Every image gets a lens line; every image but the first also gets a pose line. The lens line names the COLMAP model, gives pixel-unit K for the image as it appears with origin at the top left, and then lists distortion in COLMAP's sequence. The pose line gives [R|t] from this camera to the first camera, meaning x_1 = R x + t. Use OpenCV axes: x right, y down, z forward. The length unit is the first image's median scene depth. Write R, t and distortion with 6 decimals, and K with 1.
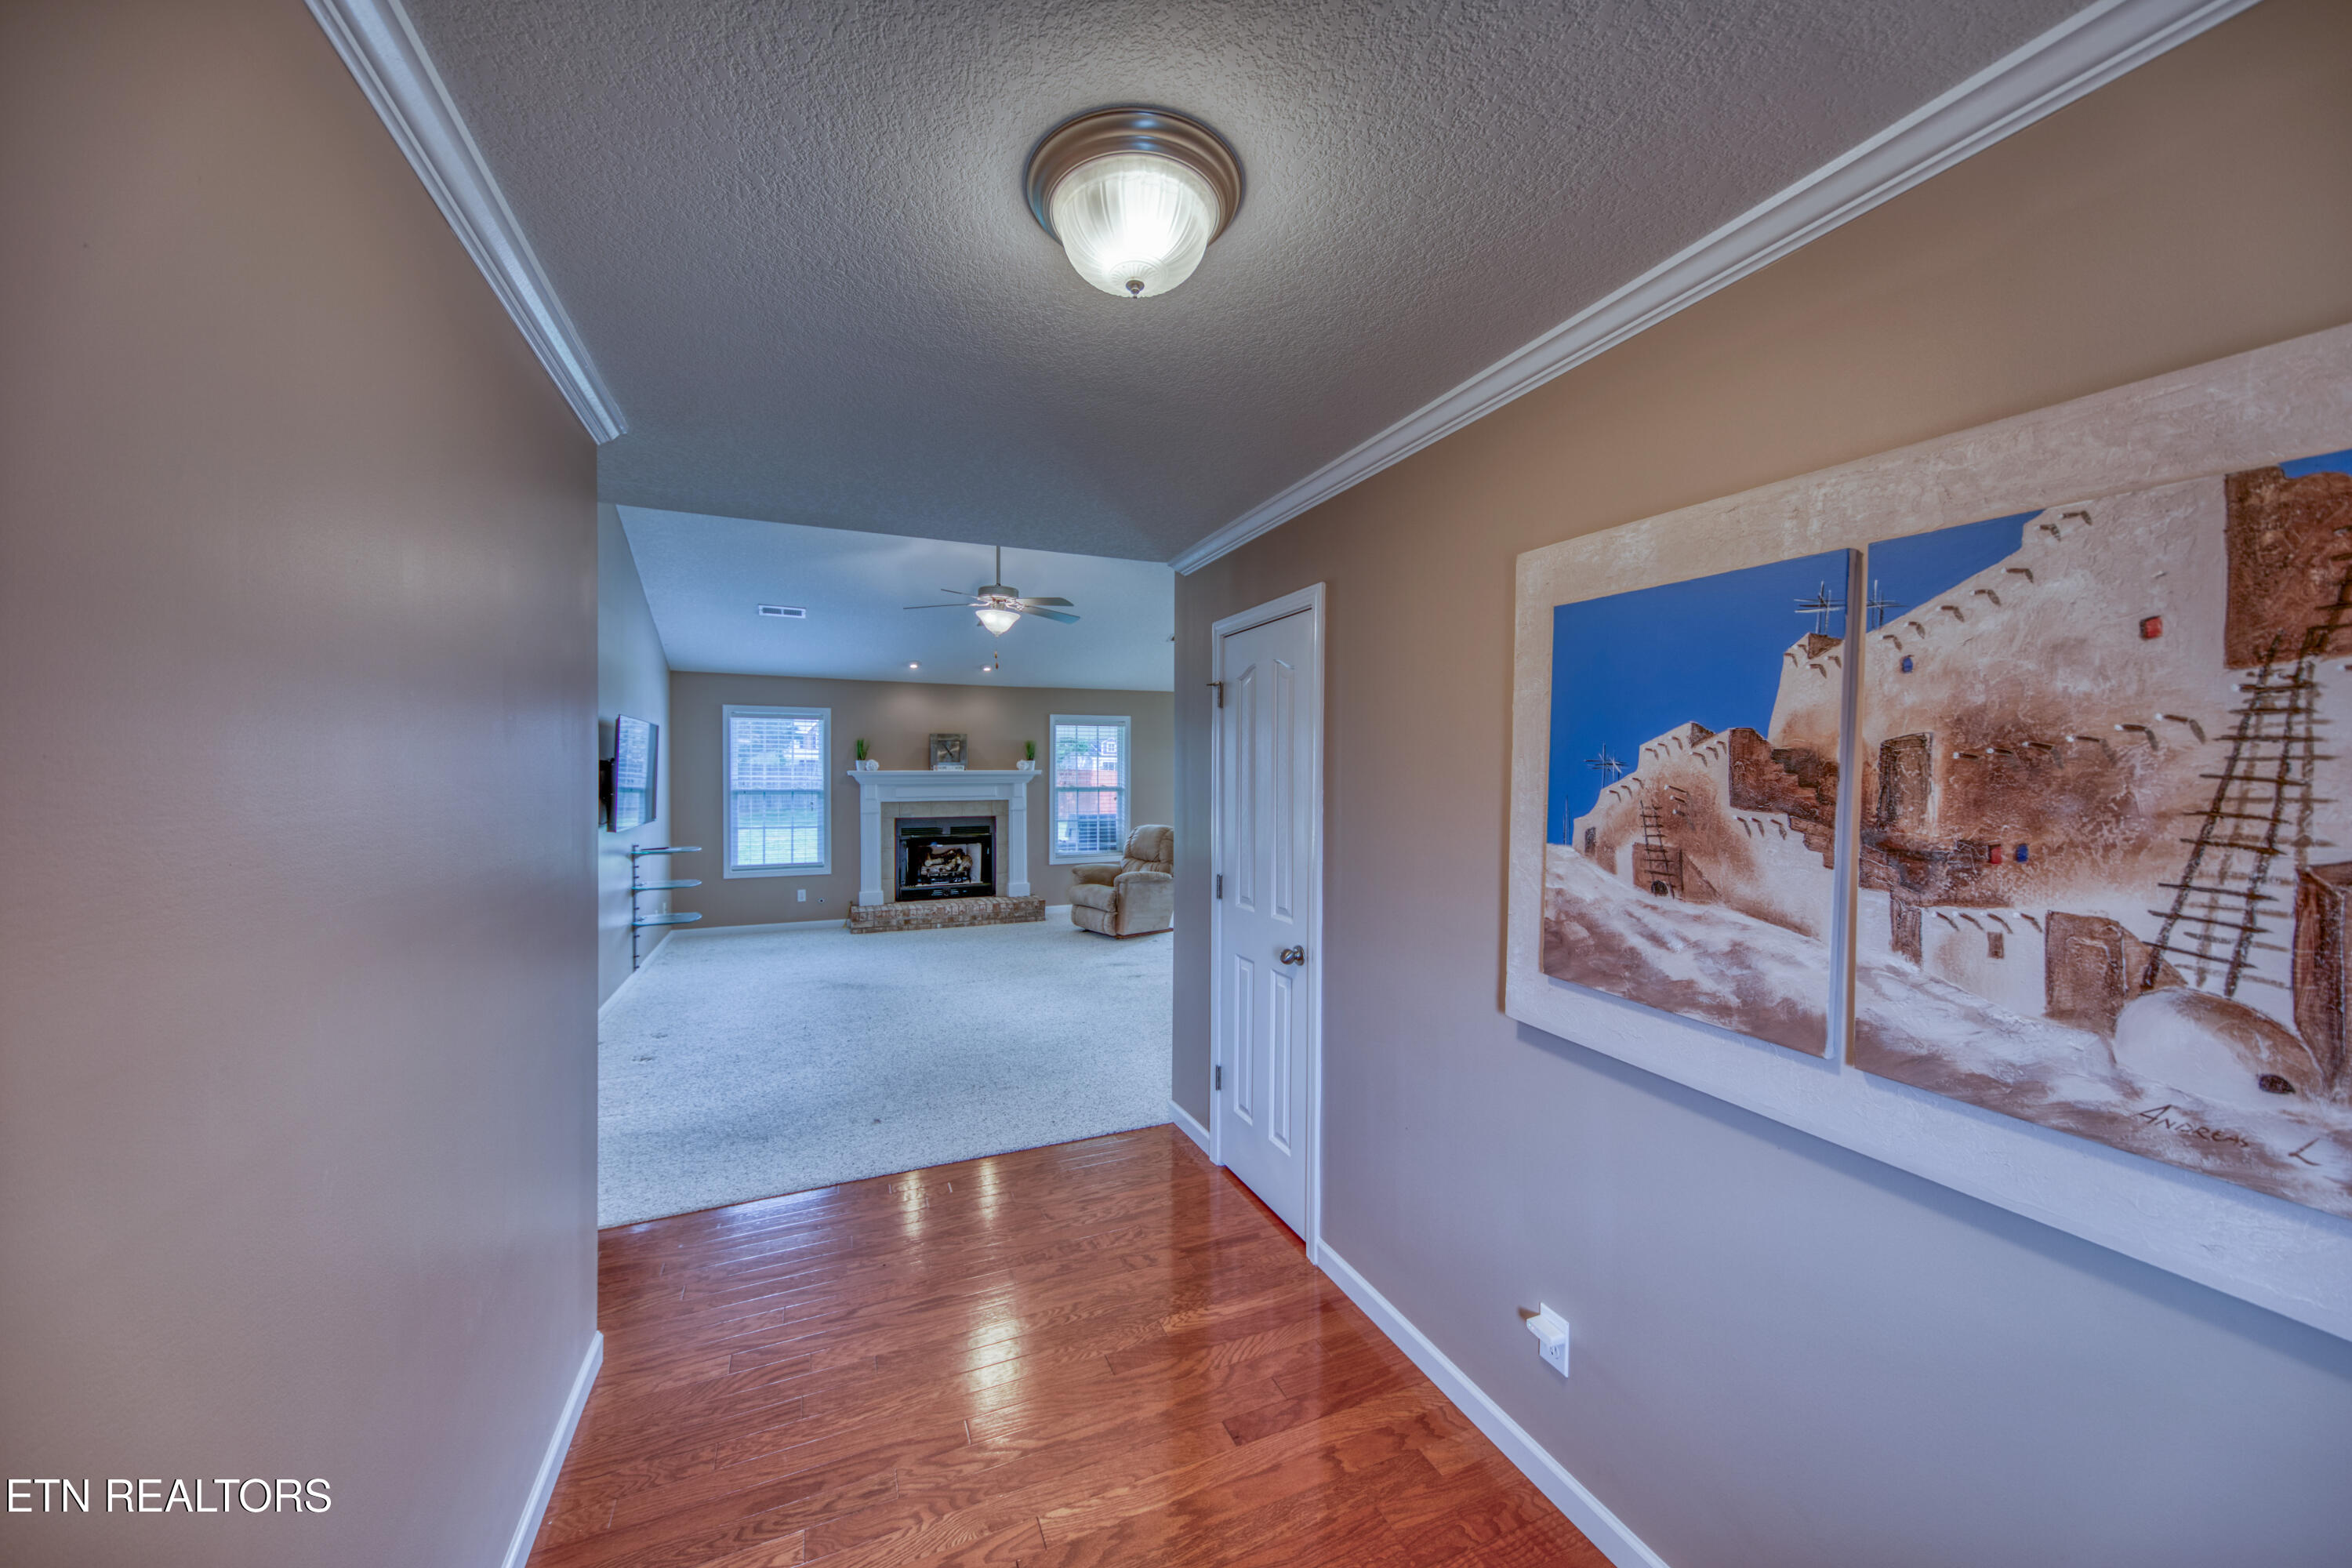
lens RADIAL K [[829.2, 0, 1162.7], [0, 829.2, 813.9], [0, 0, 1]] dist [0.019073, 0.000018]
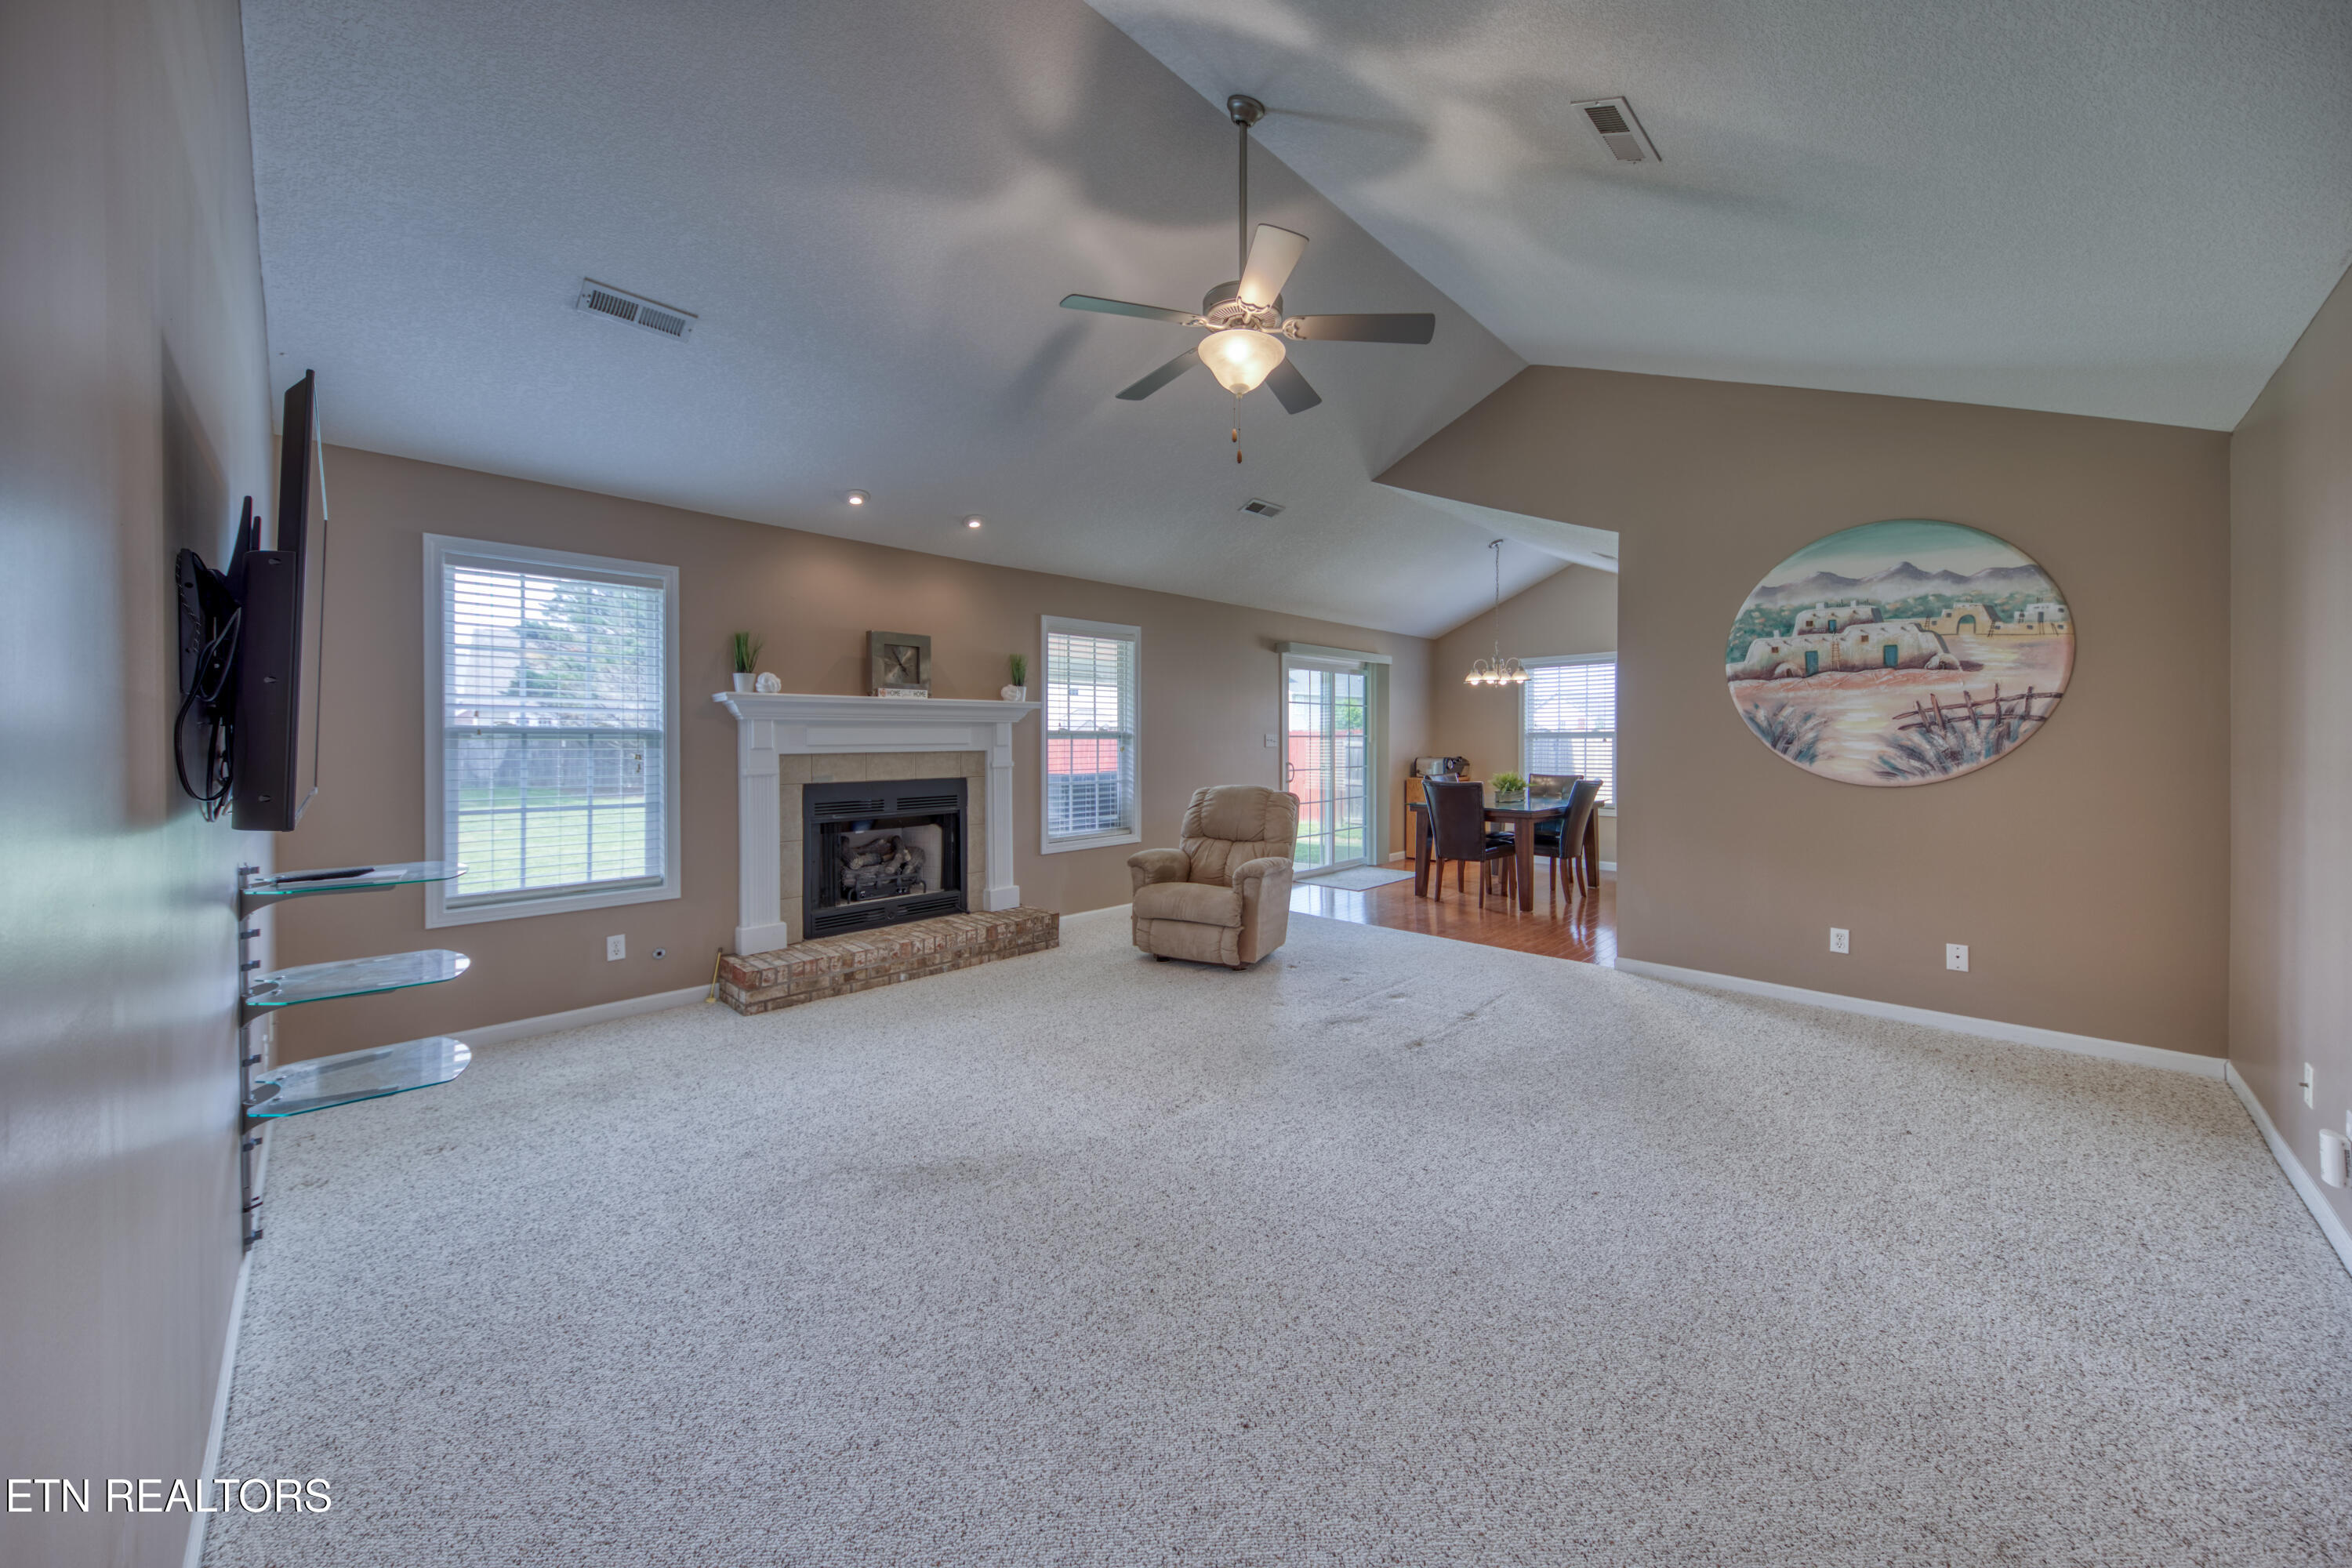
lens RADIAL K [[836.7, 0, 1164.1], [0, 836.7, 774.8], [0, 0, 1]] dist [0.021005, -0.007492]
pose [[0.927040, -0.020817, 0.374383, -0.305881], [0.025506, 0.999646, -0.007575, 0.008718], [-0.374093, 0.016571, 0.927243, 0.403125]]
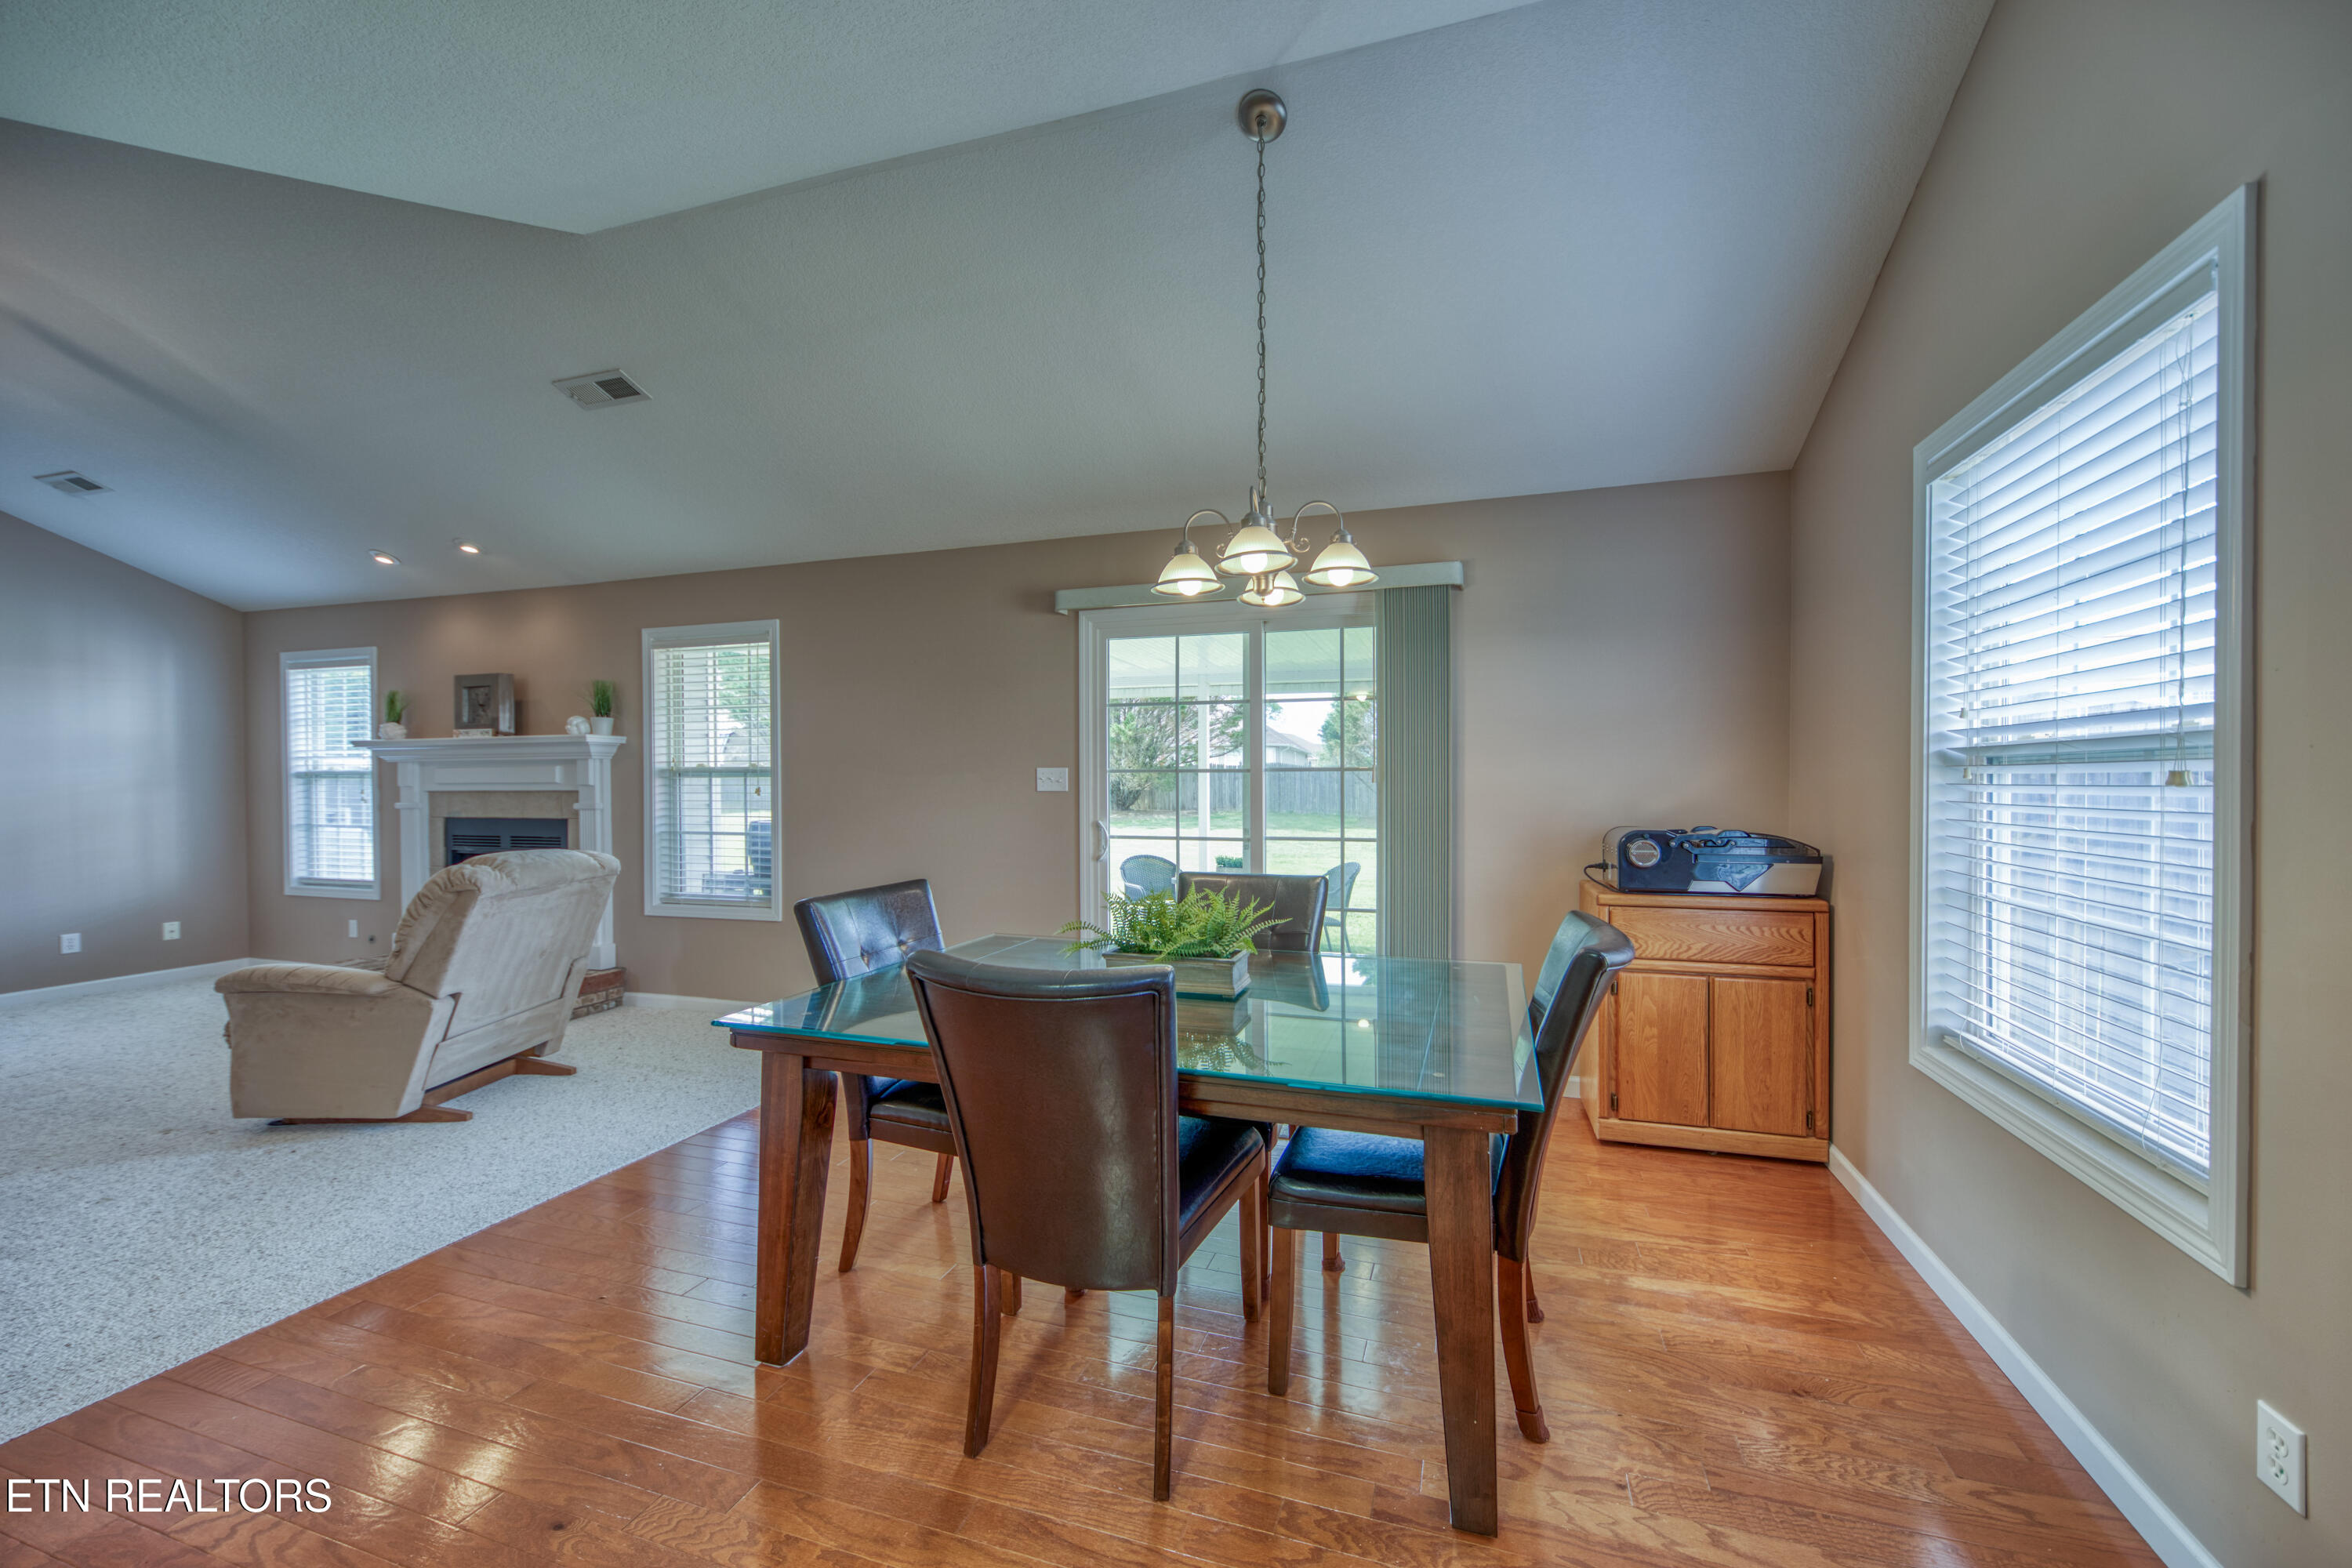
lens RADIAL K [[826.3, 0, 1194.8], [0, 826.3, 793.8], [0, 0, 1]] dist [0.018092, -0.000146]
pose [[0.760184, 0.008796, -0.649648, 0.500142], [-0.028884, 0.999377, -0.020267, -0.016103], [0.649065, 0.034172, 0.759965, 0.878325]]
